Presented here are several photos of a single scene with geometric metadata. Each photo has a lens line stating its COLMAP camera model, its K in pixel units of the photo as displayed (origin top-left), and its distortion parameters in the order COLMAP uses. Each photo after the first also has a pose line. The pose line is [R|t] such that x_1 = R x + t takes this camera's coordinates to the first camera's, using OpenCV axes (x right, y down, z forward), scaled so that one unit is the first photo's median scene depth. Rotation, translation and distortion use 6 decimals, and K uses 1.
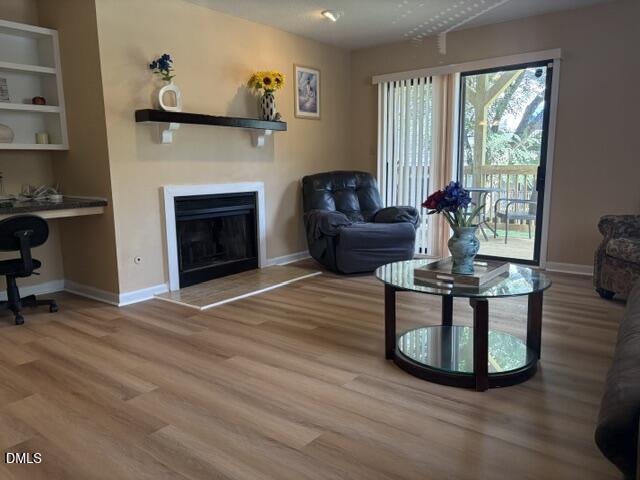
lens RADIAL K [[494.8, 0, 320.2], [0, 494.8, 240.8], [0, 0, 1]] dist [0.005677, 0.000107]
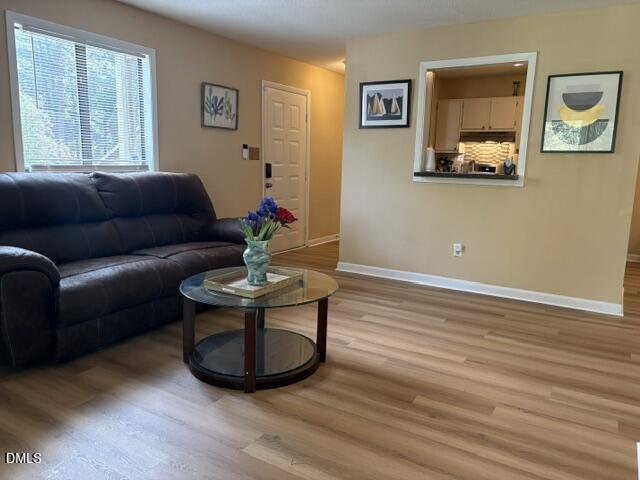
lens RADIAL K [[494.8, 0, 319.9], [0, 494.8, 241.0], [0, 0, 1]] dist [0.005677, 0.000107]
pose [[-0.994533, -0.002490, -0.104398, 0.272802], [-0.033929, 0.953184, 0.300482, -0.356375], [0.098762, 0.302381, -0.948057, 2.074137]]
